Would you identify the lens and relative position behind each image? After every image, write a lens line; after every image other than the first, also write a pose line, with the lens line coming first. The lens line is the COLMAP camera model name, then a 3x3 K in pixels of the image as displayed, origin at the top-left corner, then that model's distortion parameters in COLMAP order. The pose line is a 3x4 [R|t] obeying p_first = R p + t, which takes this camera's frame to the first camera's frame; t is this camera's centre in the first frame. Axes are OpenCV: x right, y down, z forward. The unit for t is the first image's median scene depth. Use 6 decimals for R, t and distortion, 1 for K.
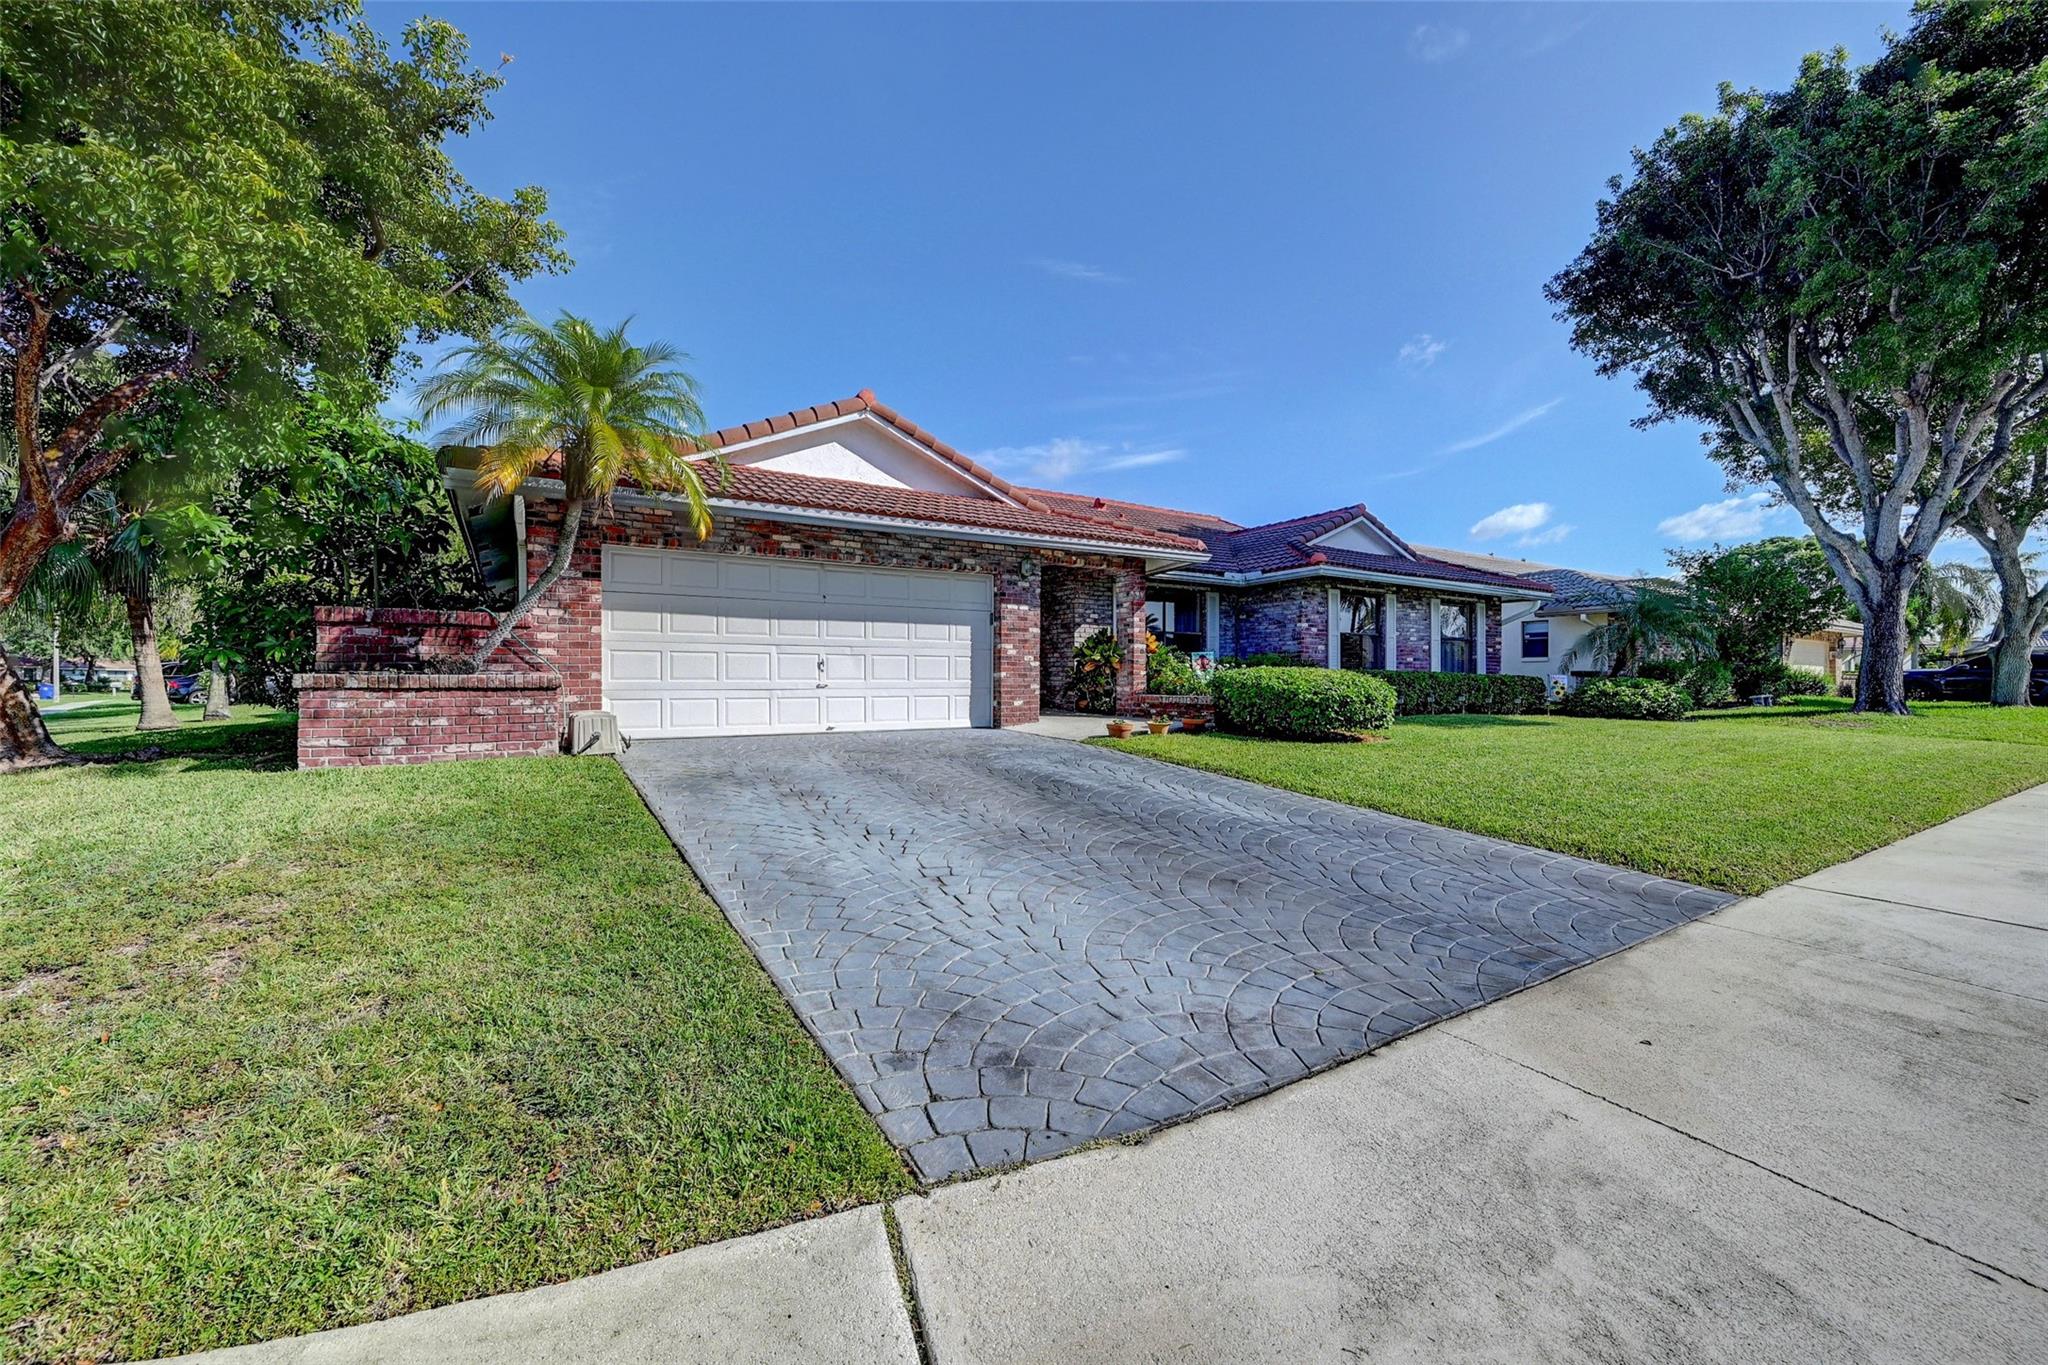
lens RADIAL K [[816.7, 0, 1031.4], [0, 816.7, 676.6], [0, 0, 1]] dist [-0.001343, 0.000310]
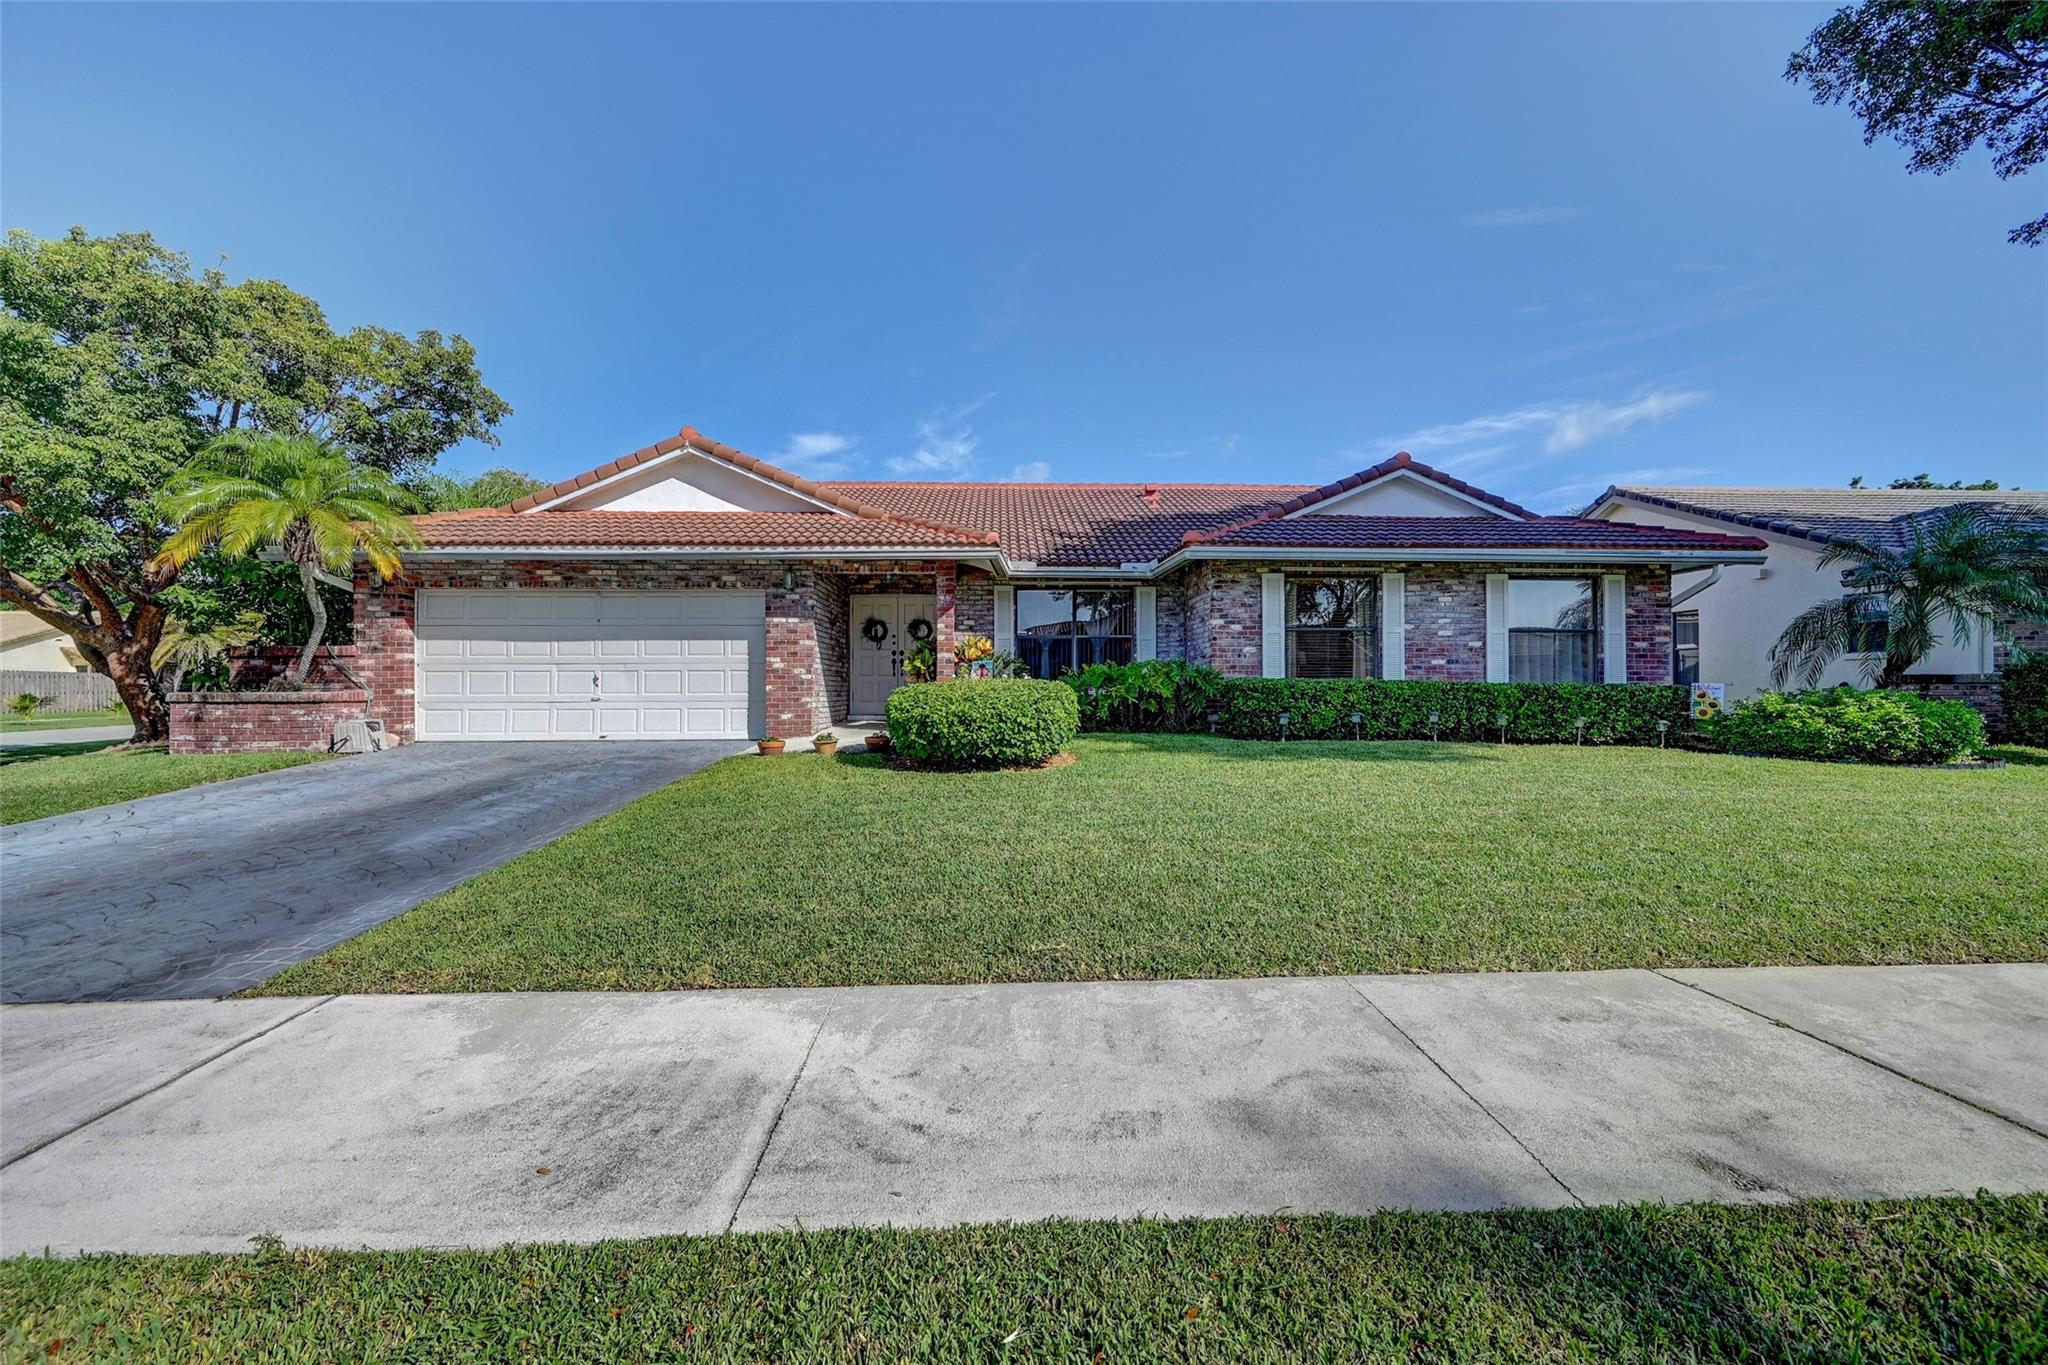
lens RADIAL K [[816.7, 0, 1021.7], [0, 816.7, 679.3], [0, 0, 1]] dist [-0.001343, 0.000310]
pose [[0.863738, -0.008130, -0.503876, 0.735023], [0.005543, 0.999963, -0.006632, -0.004943], [0.503911, 0.002935, 0.863751, 0.287047]]
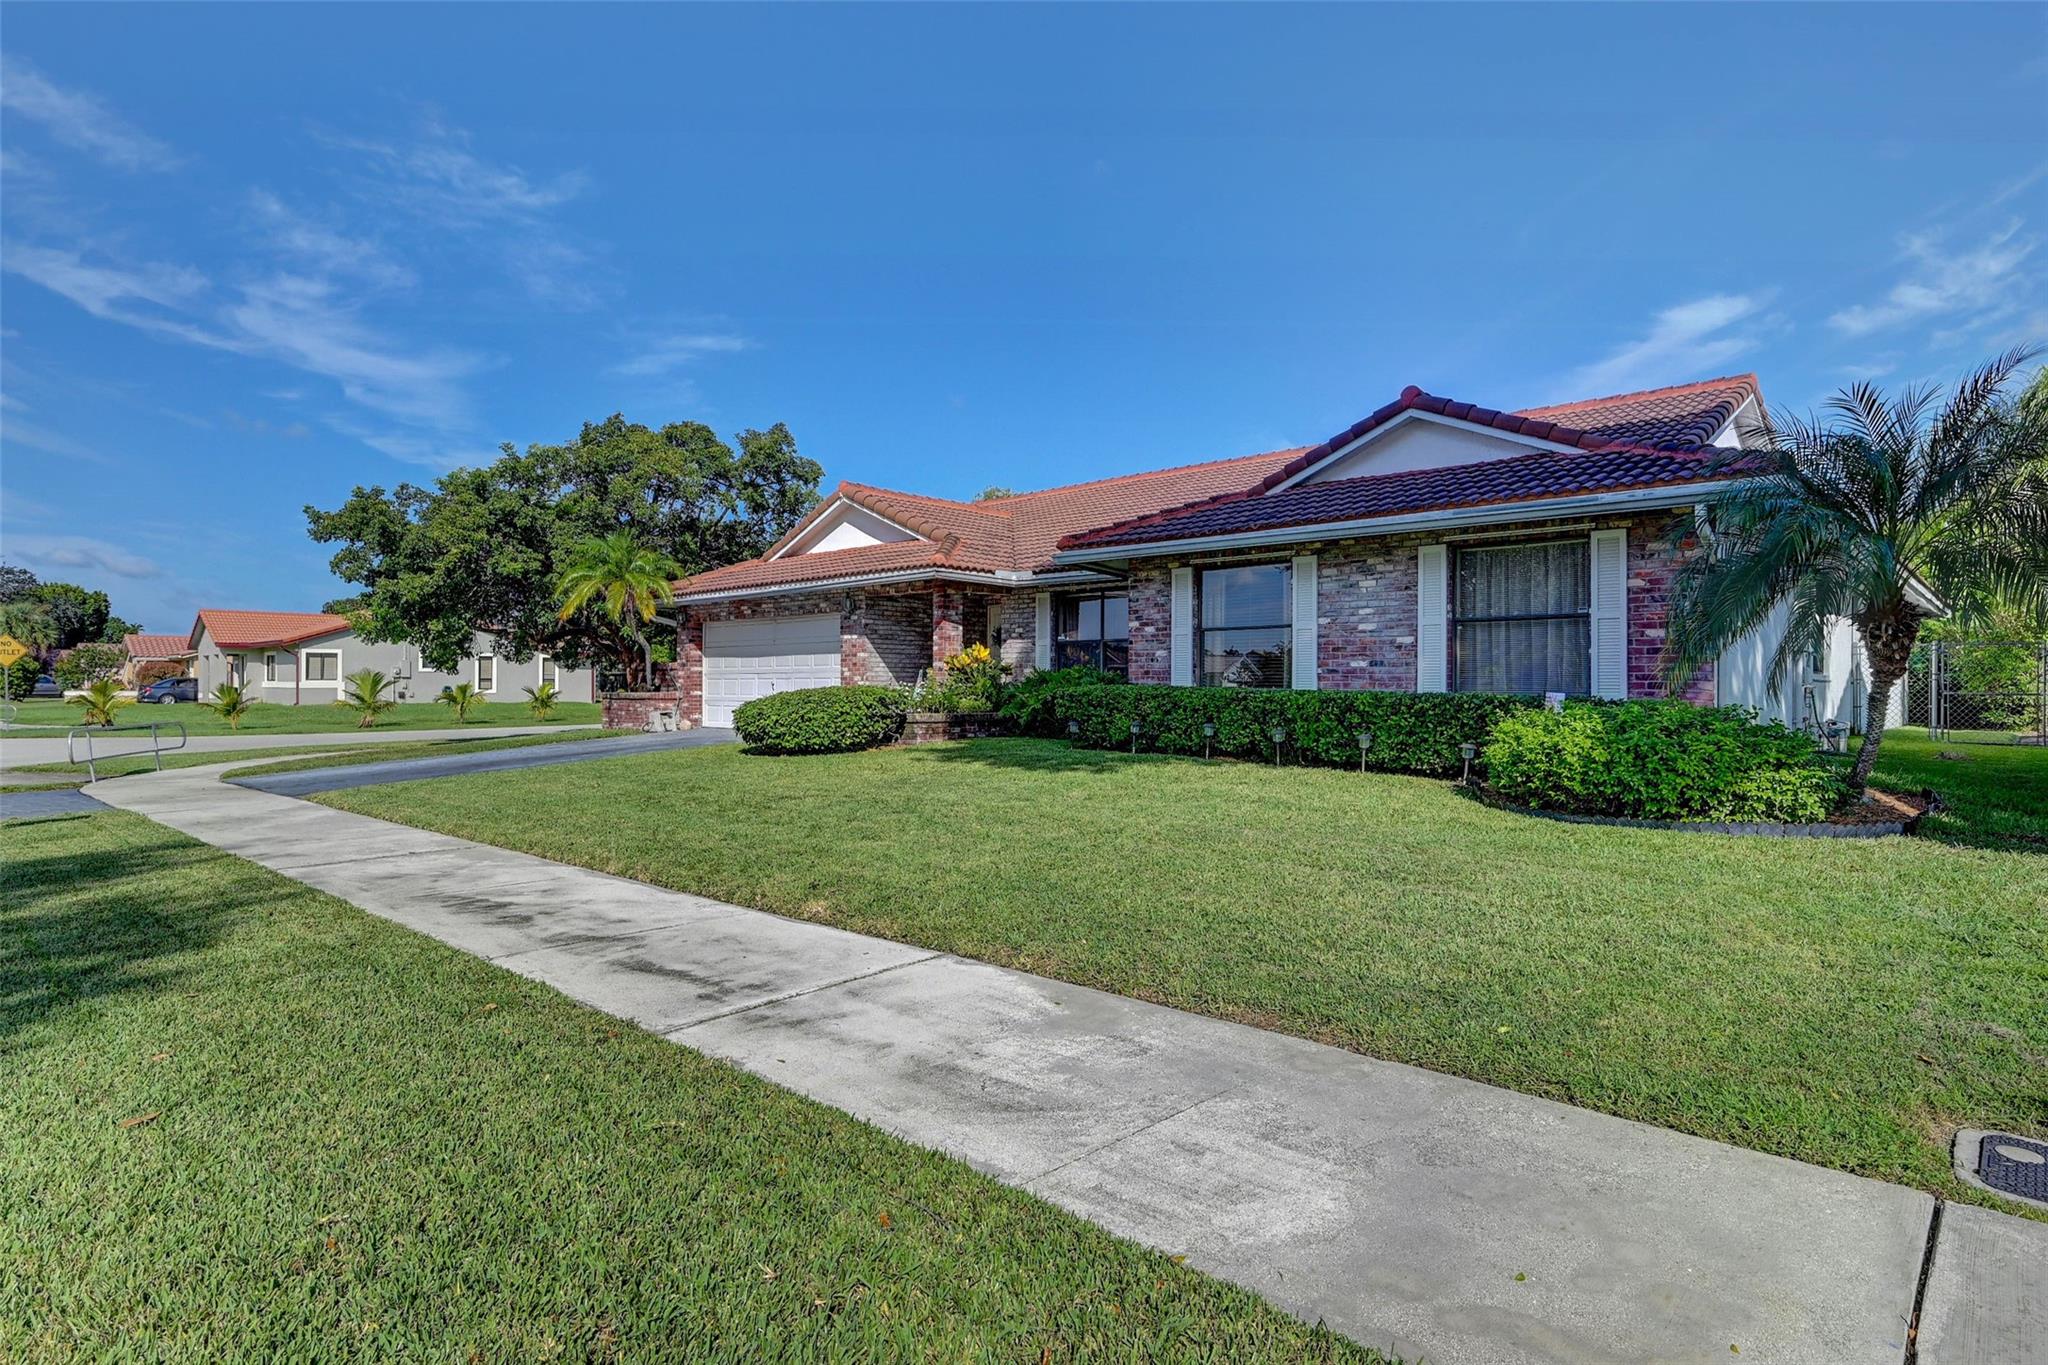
lens RADIAL K [[1087.7, 0, 1037.0], [0, 1087.7, 691.0], [0, 0, 1]] dist [0.004596, 0.000087]
pose [[0.255242, 0.004155, -0.966868, 1.639783], [0.006278, 0.999963, 0.005954, -0.012220], [0.966857, -0.007590, 0.255206, 0.856054]]
